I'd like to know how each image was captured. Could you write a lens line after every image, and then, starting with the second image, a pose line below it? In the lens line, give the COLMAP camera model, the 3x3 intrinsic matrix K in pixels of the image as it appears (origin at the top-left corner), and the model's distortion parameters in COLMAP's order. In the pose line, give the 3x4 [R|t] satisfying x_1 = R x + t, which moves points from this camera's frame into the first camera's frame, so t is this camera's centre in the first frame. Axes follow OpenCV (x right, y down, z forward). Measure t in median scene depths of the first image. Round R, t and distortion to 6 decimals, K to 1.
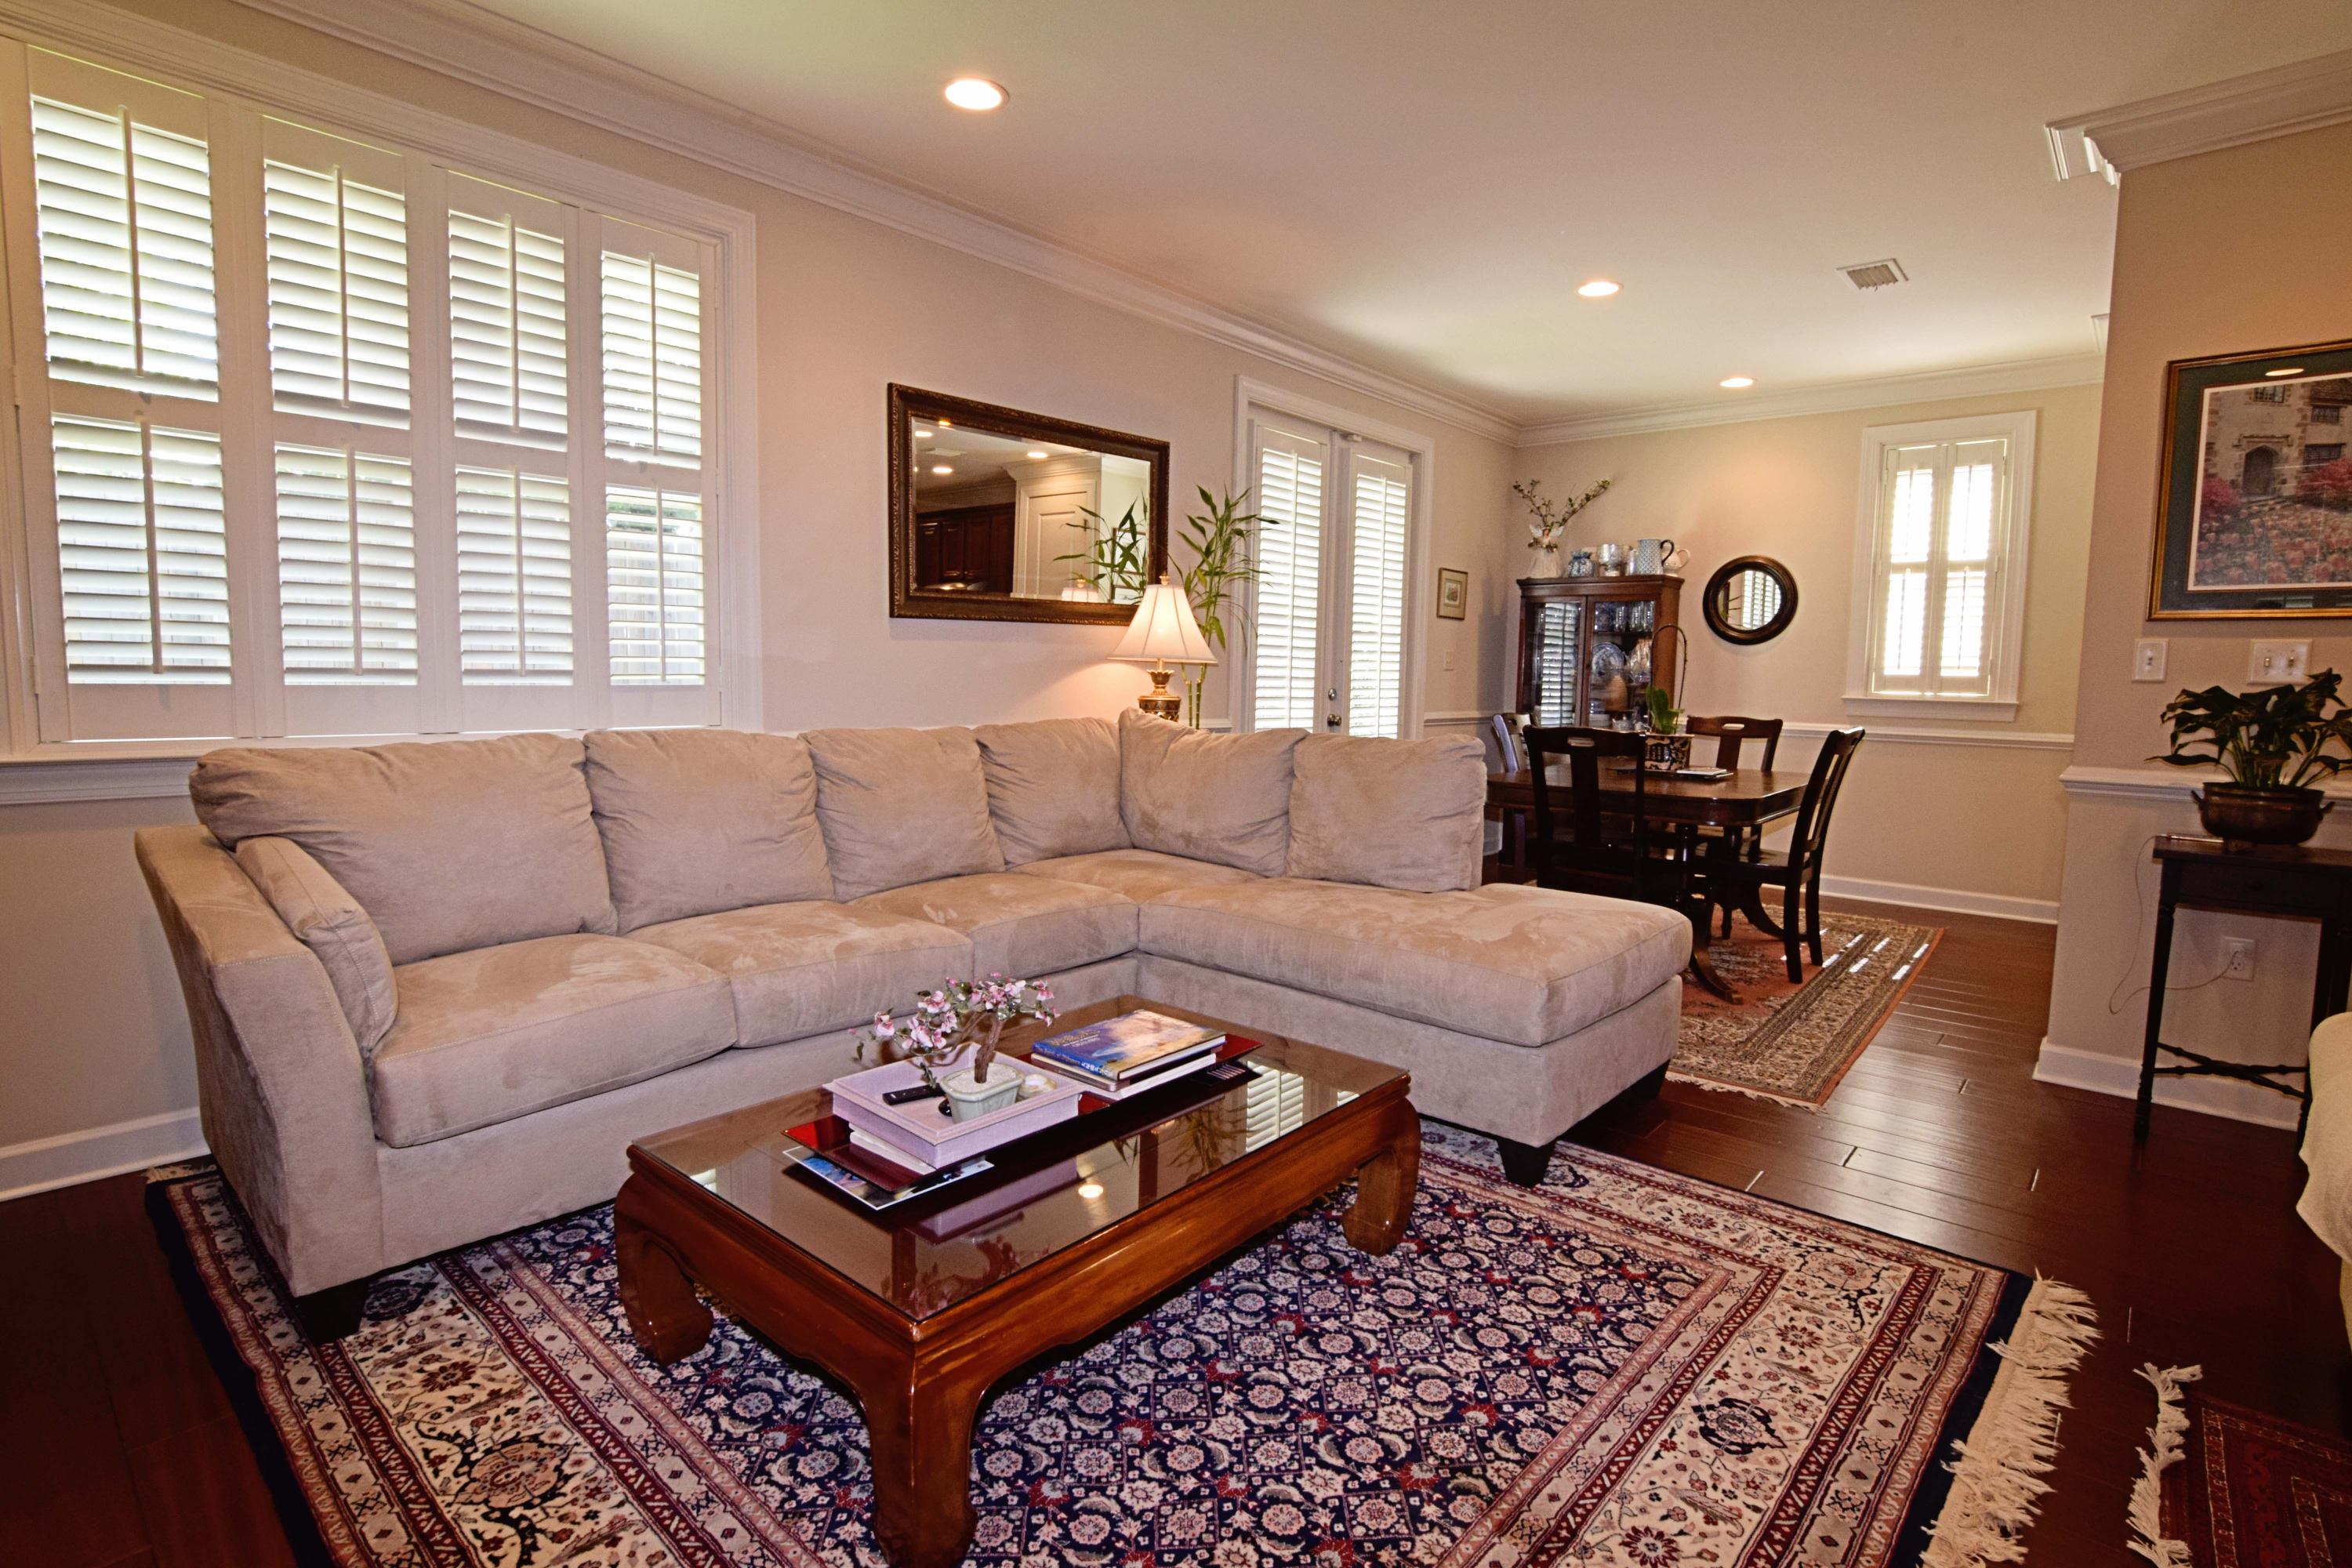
lens RADIAL K [[1145.6, 0, 1164.1], [0, 1145.6, 771.8], [0, 0, 1]] dist [-0.031826, 0.009661]
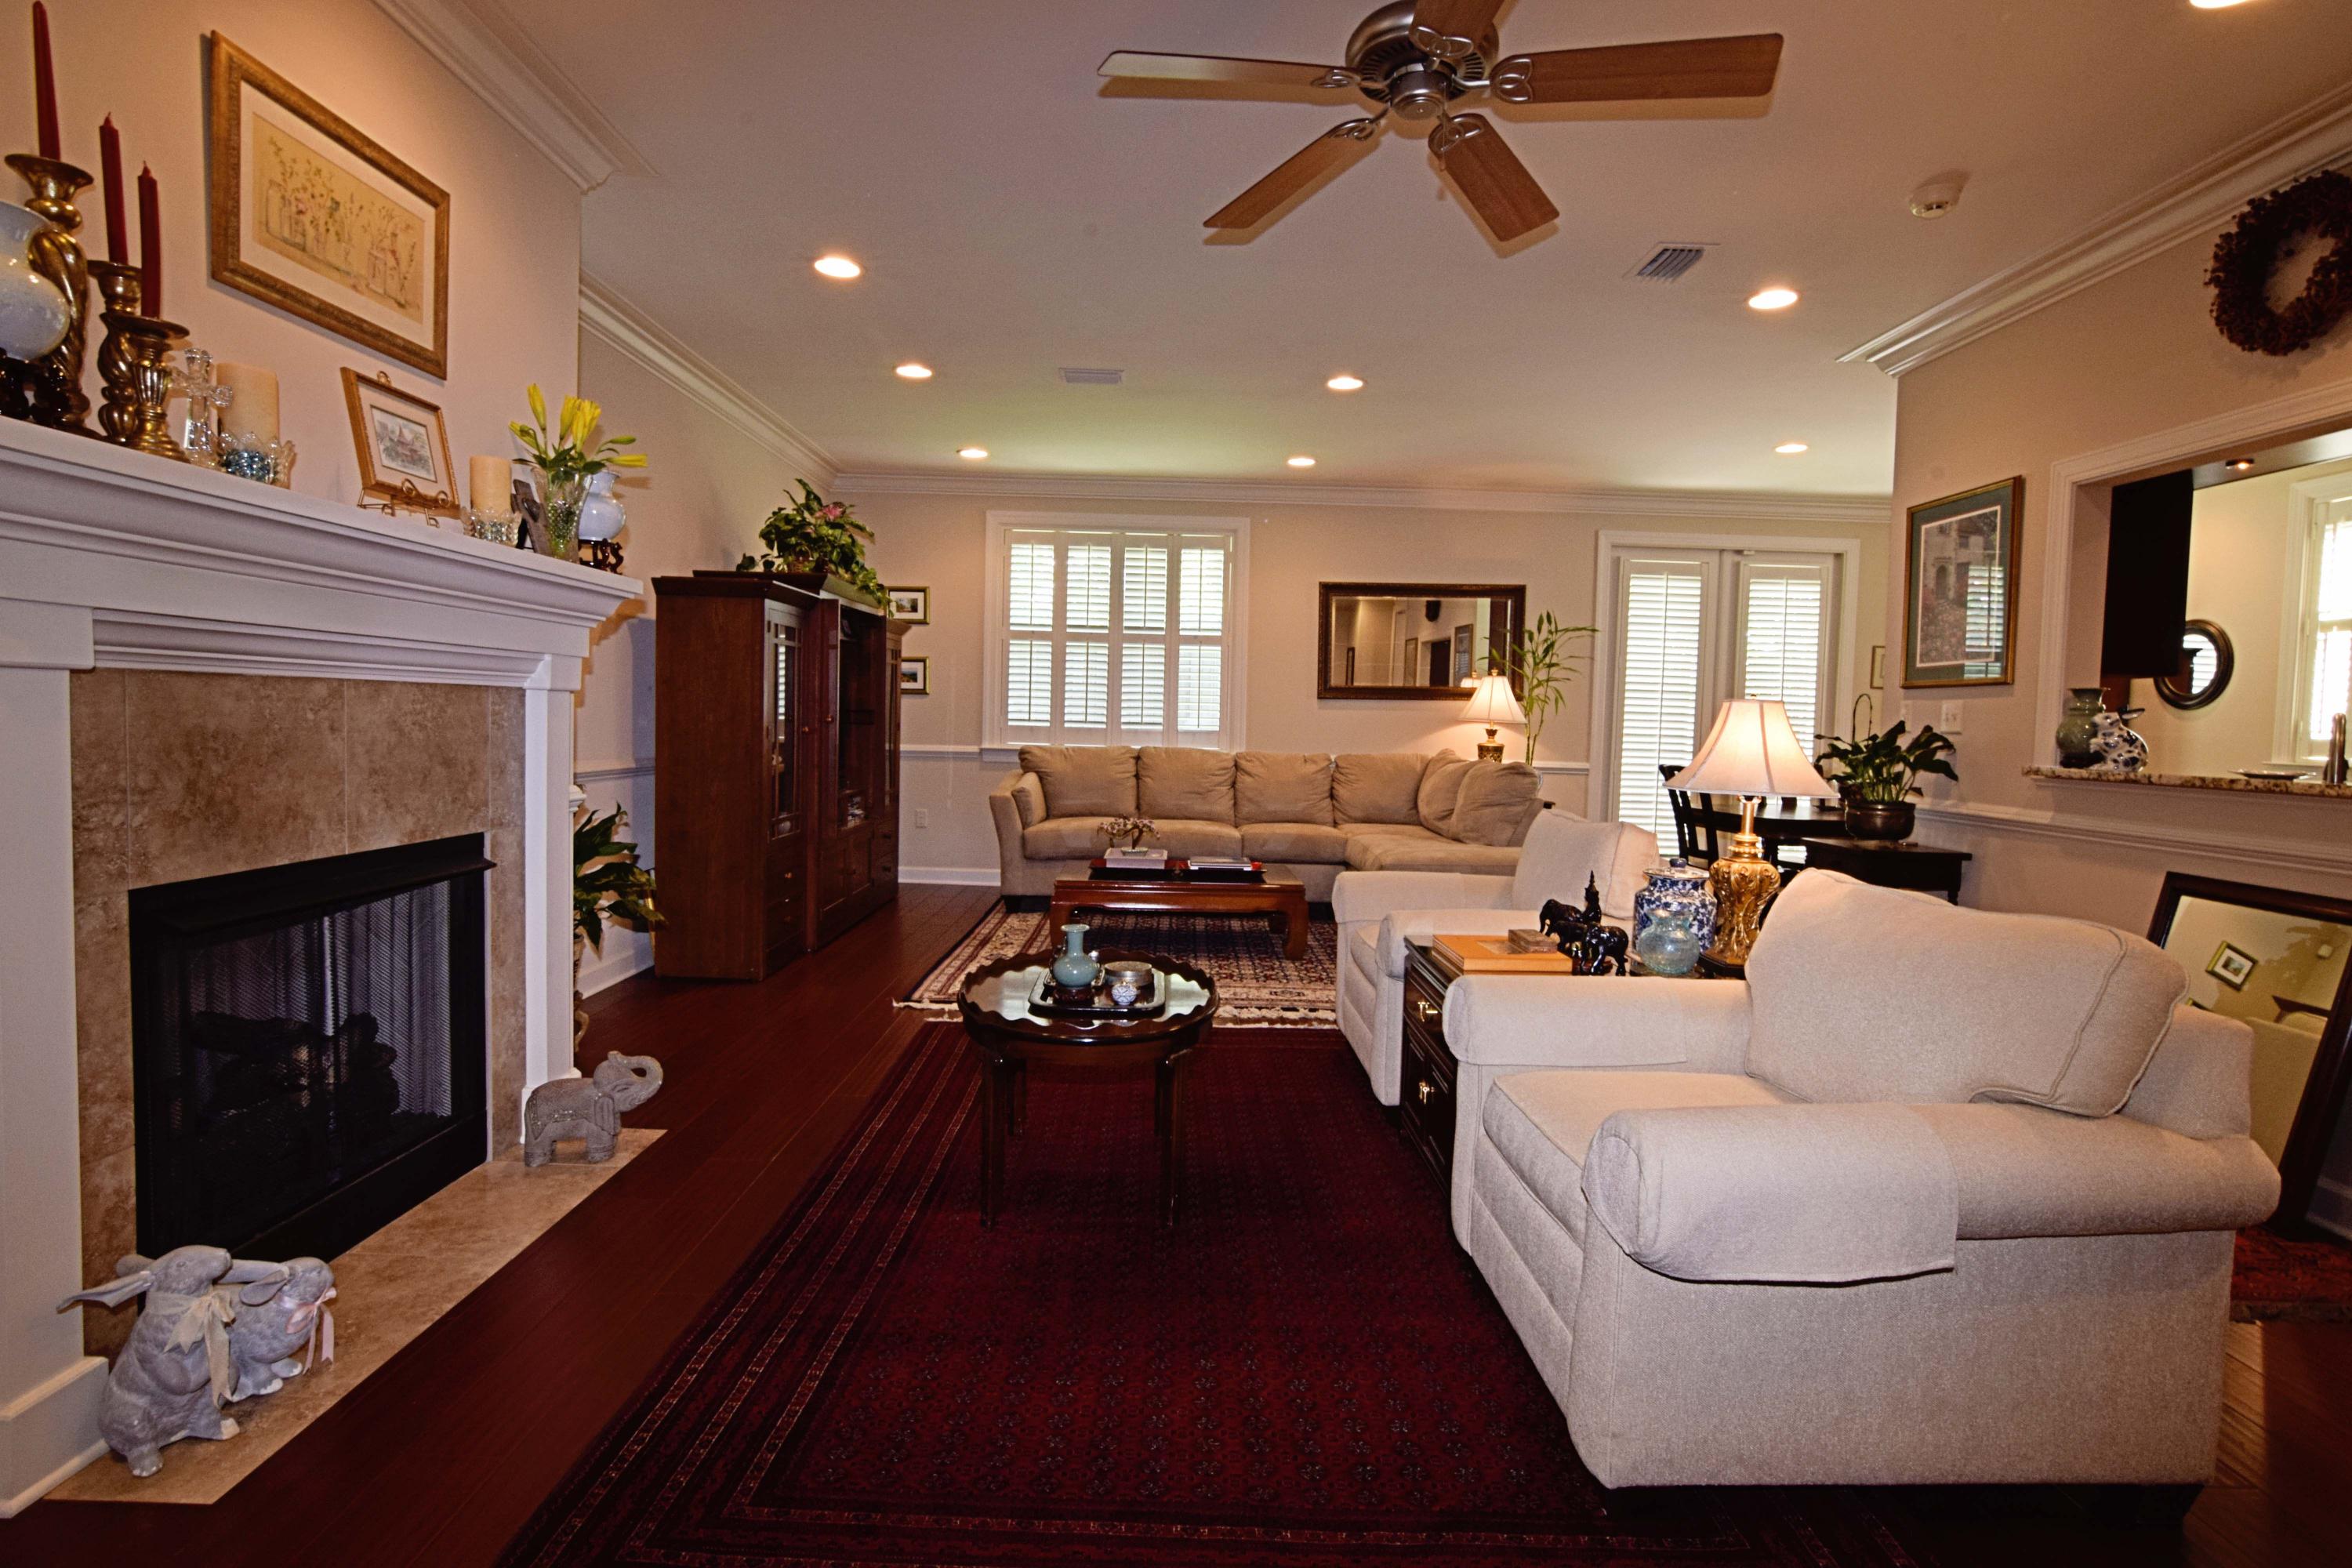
lens RADIAL K [[1145.6, 0, 1185.8], [0, 1145.6, 773.9], [0, 0, 1]] dist [-0.031826, 0.009661]
pose [[0.680937, 0.031797, -0.731651, 1.268348], [-0.078107, 0.996512, -0.029385, 0.083336], [0.728164, 0.077157, 0.681046, -0.600197]]
